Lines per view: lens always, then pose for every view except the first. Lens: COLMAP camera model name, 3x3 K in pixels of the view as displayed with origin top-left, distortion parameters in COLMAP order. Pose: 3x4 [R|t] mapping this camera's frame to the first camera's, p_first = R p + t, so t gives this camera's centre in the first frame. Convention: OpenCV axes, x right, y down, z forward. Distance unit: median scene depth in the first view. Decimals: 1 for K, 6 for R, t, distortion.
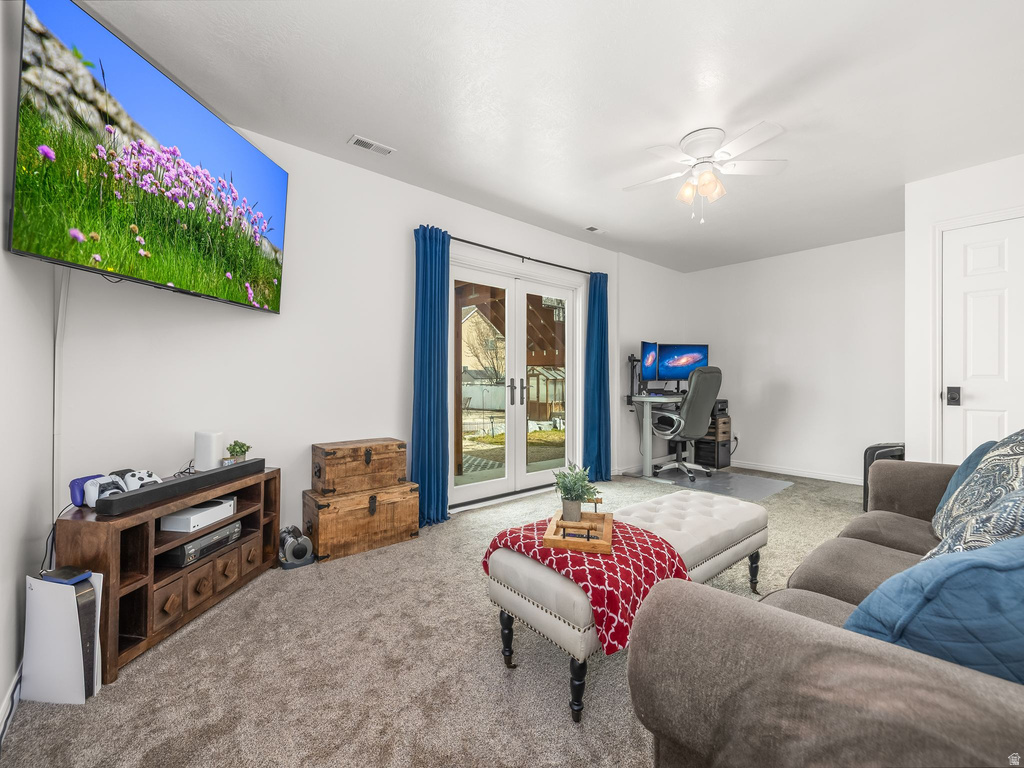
lens RADIAL K [[433.0, 0, 512.6], [0, 433.0, 379.0], [0, 0, 1]] dist [-0.019748, -0.000925]
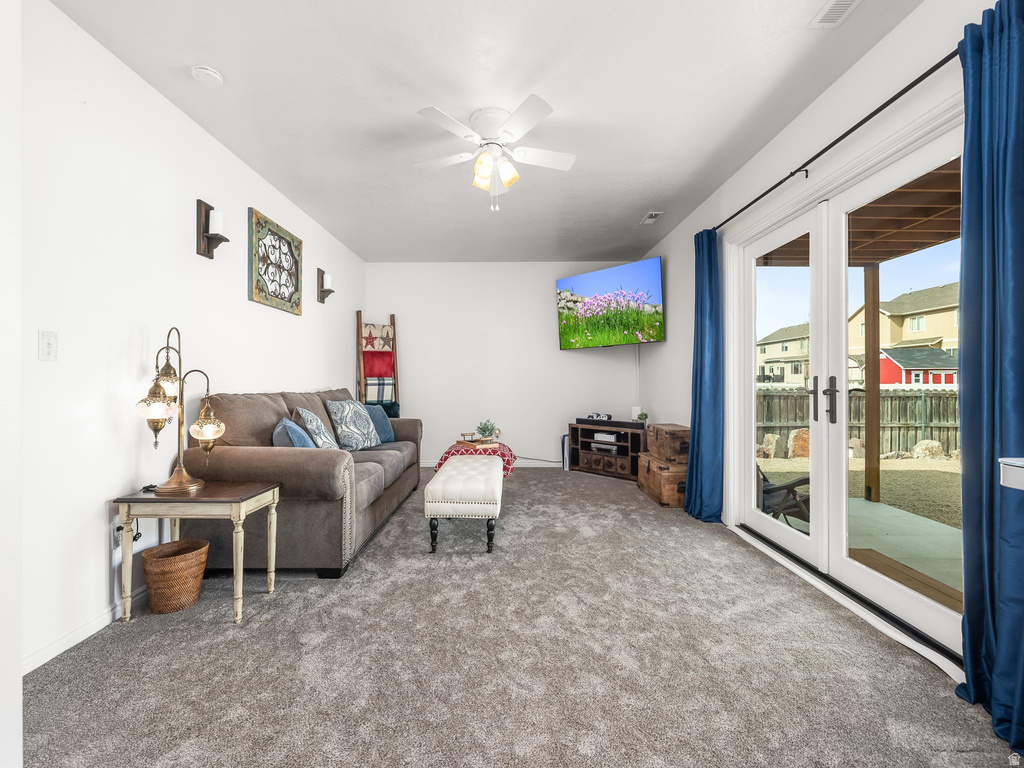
lens RADIAL K [[433.0, 0, 512.6], [0, 433.0, 383.6], [0, 0, 1]] dist [-0.019748, -0.000925]
pose [[-0.655784, 0.006995, -0.754916, 0.655617], [0.010622, 0.999944, 0.000039, 0.002991], [0.754874, -0.007993, -0.655821, 0.978962]]
